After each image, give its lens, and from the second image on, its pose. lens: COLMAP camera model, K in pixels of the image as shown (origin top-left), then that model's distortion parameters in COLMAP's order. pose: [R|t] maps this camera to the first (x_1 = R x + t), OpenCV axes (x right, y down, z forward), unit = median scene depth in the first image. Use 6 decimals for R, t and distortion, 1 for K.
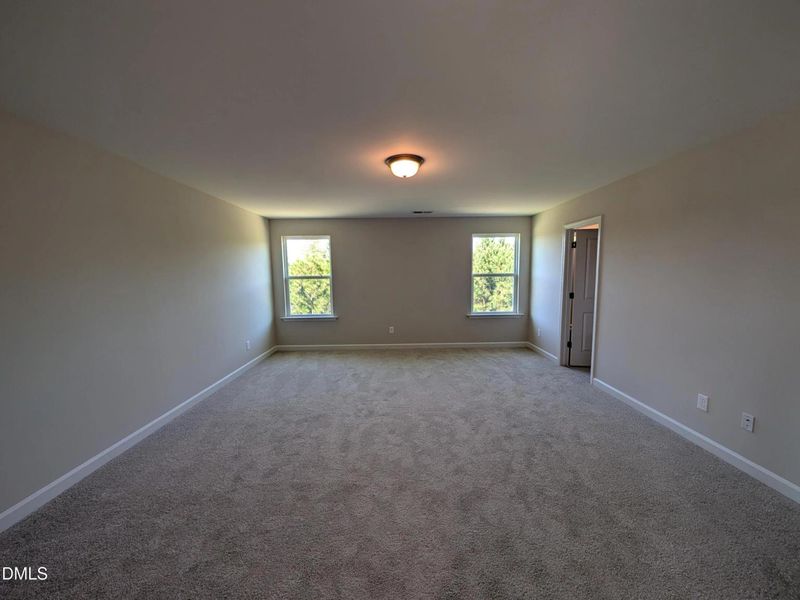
lens RADIAL K [[301.7, 0, 399.7], [0, 301.7, 303.2], [0, 0, 1]] dist [-0.000204, 0.000118]
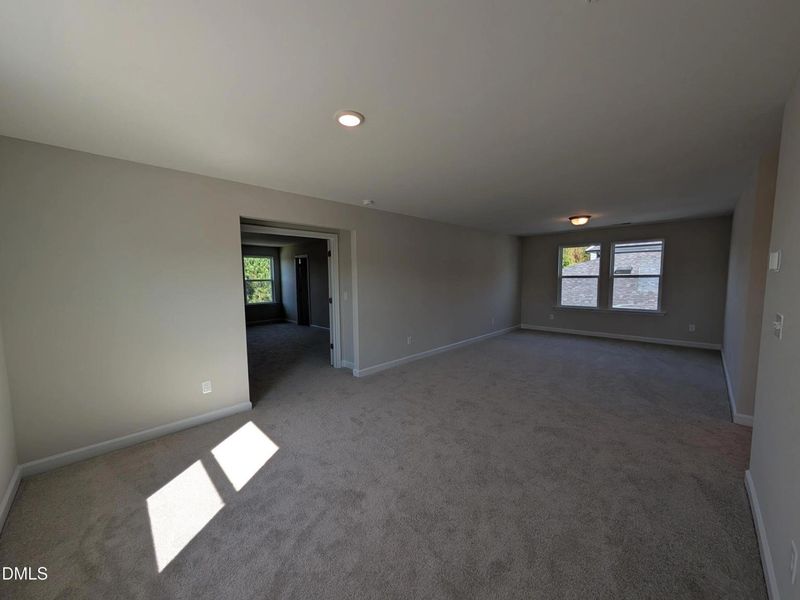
lens RADIAL K [[301.7, 0, 399.7], [0, 301.7, 303.2], [0, 0, 1]] dist [-0.000204, 0.000118]
pose [[0.717416, -0.057860, 0.694238, -0.339972], [0.073399, 0.997276, 0.007267, 0.091081], [-0.692767, 0.045743, 0.719709, -0.847994]]
